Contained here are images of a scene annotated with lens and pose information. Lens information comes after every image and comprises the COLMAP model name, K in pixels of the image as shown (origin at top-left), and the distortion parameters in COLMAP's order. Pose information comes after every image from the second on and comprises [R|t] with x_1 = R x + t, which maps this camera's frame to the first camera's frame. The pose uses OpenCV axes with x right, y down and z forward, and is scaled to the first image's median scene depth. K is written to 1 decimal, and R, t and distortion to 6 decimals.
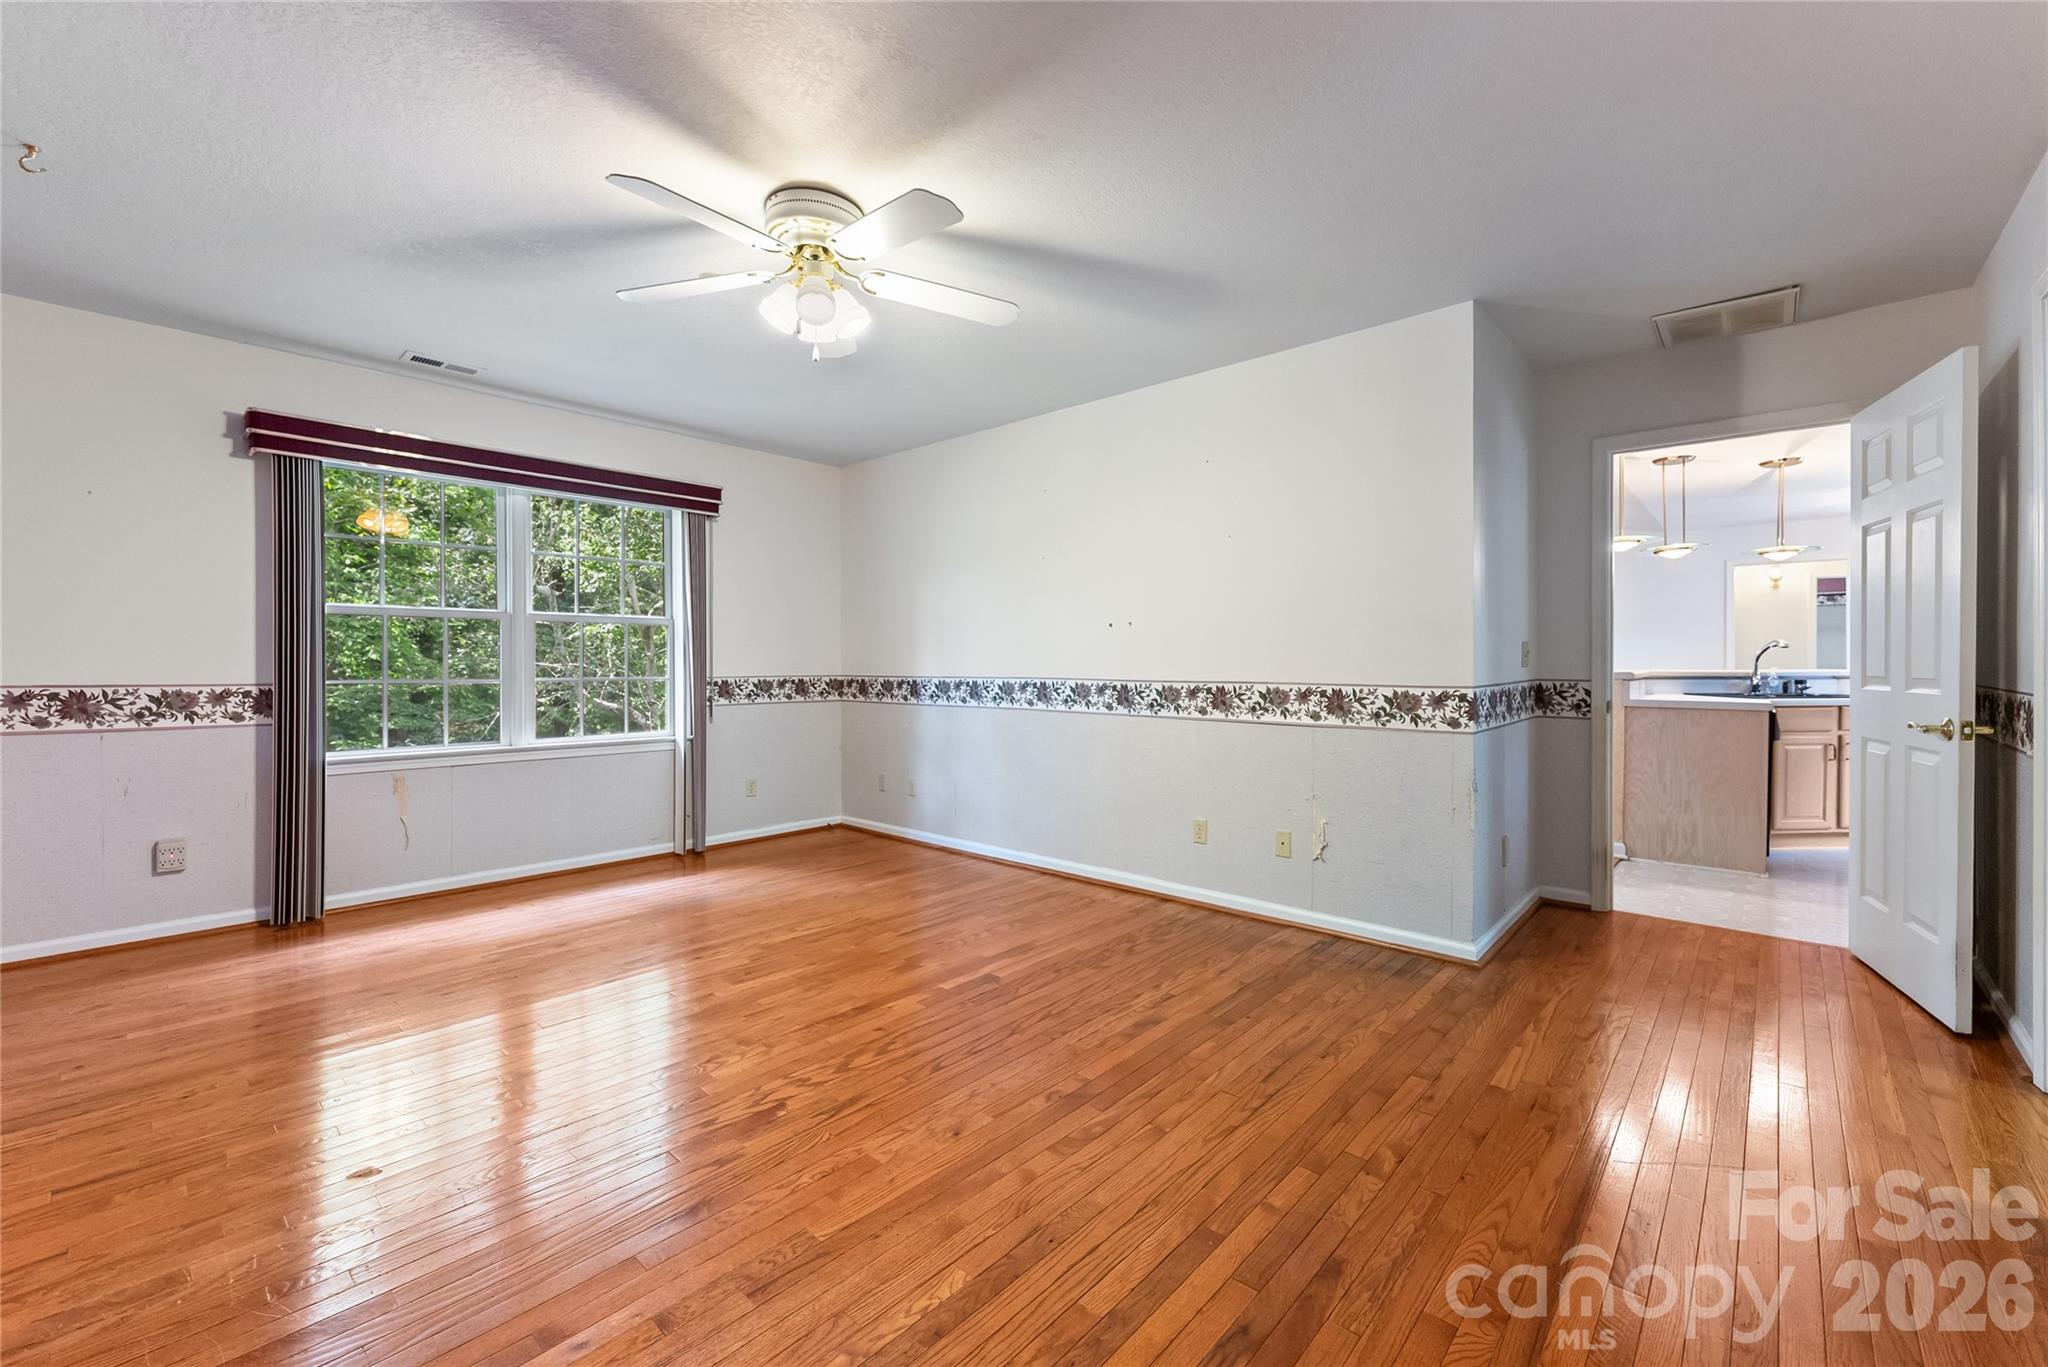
lens RADIAL K [[845.4, 0, 1029.2], [0, 845.4, 662.4], [0, 0, 1]] dist [0.001382, -0.000447]
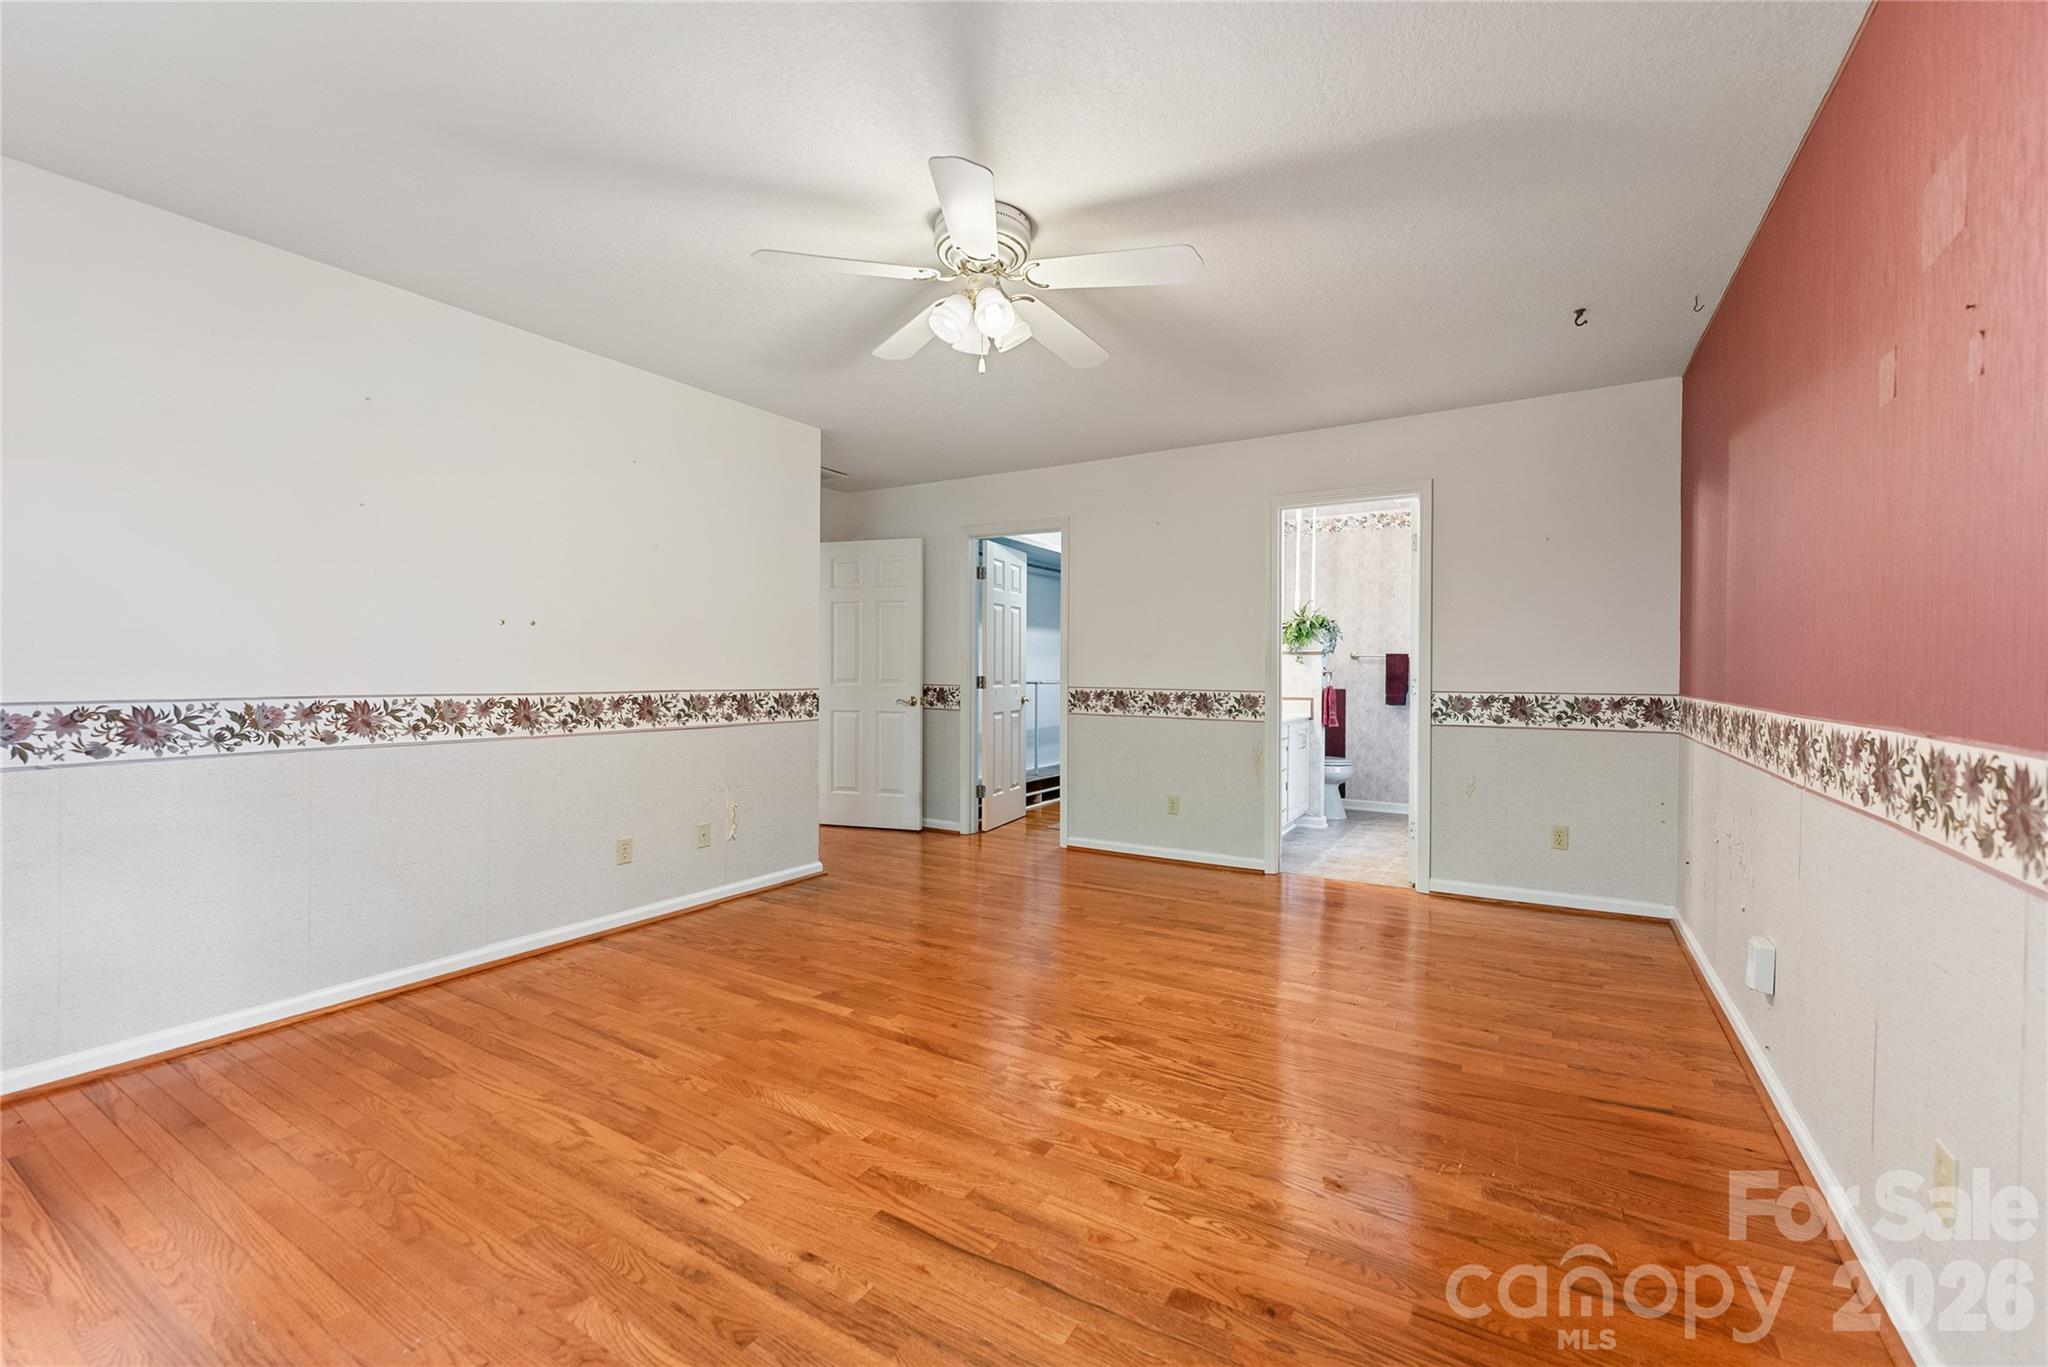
lens RADIAL K [[839.2, 0, 1030.4], [0, 839.2, 671.9], [0, 0, 1]] dist [-0.001141, -0.000028]
pose [[-0.192117, -0.001166, 0.981371, -0.888605], [-0.006475, 0.999979, -0.000079, -0.002817], [-0.981351, -0.006370, -0.192120, 0.813408]]
